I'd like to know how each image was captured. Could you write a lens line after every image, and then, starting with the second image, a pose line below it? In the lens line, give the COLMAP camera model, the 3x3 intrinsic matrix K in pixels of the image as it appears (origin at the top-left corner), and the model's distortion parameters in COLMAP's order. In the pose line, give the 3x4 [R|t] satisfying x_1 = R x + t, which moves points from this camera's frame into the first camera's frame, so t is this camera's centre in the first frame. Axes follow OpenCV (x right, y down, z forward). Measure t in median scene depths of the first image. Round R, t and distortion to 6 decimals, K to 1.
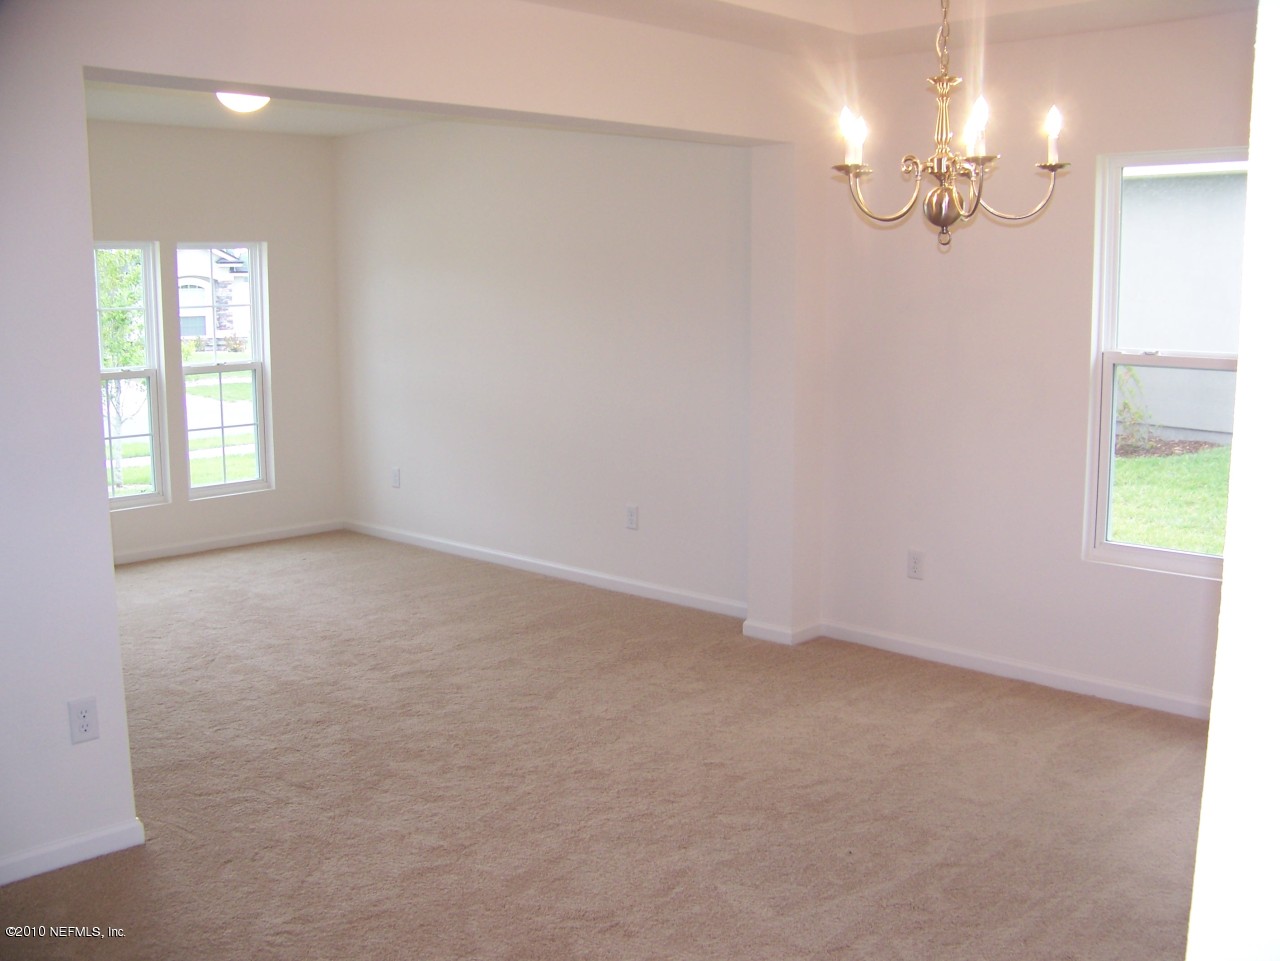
lens RADIAL K [[1347.3, 0, 640.0], [0, 1347.3, 480.5], [0, 0, 1]] dist [-0.217081, 0.194596]
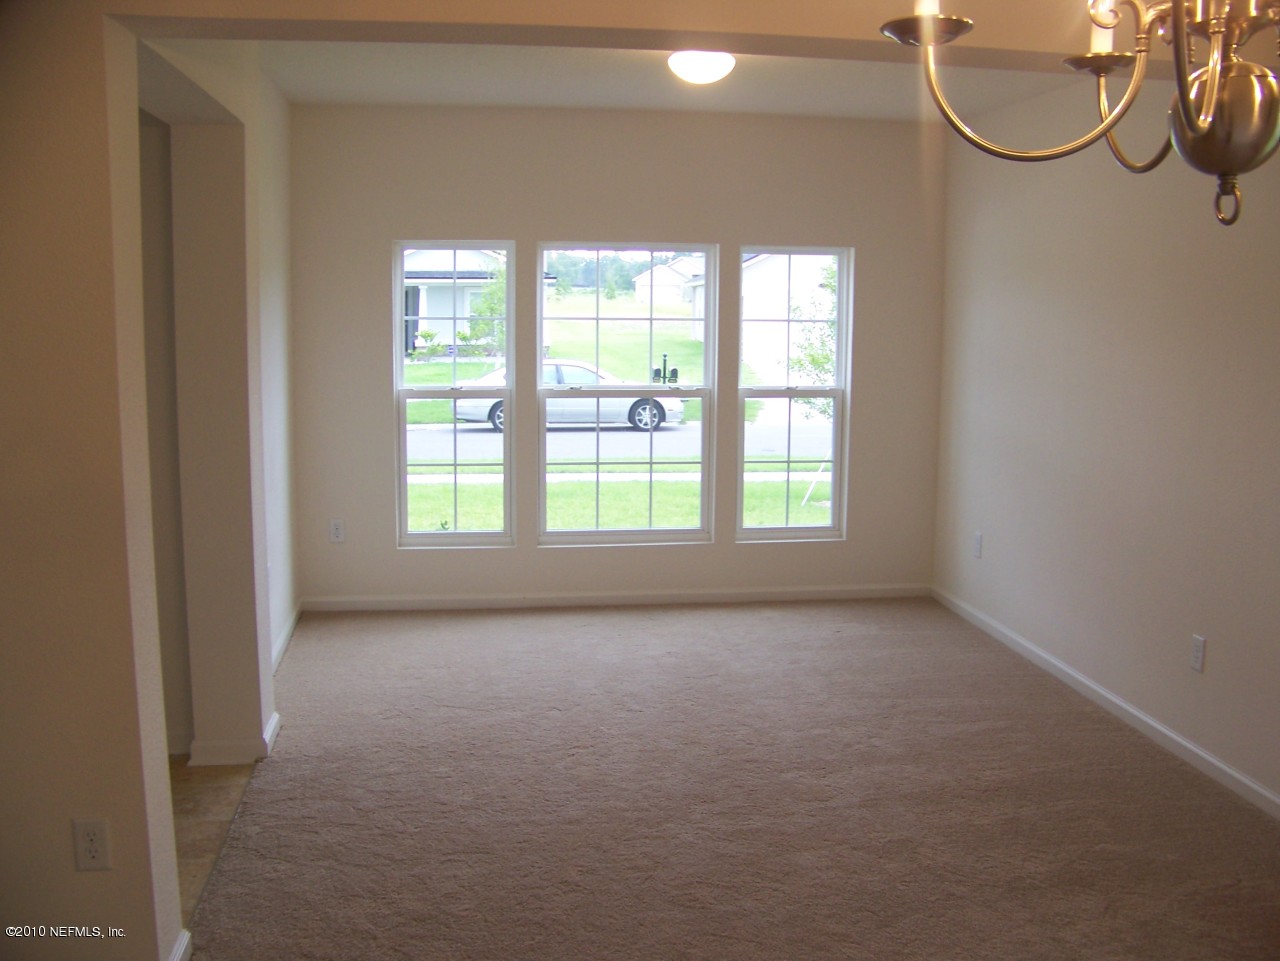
lens RADIAL K [[1347.3, 0, 640.0], [0, 1347.3, 480.5], [0, 0, 1]] dist [-0.217081, 0.194596]
pose [[0.797250, 0.094651, -0.596183, 0.154773], [-0.100438, 0.994663, 0.023602, -0.047161], [0.595235, 0.041063, 0.802502, 0.294819]]
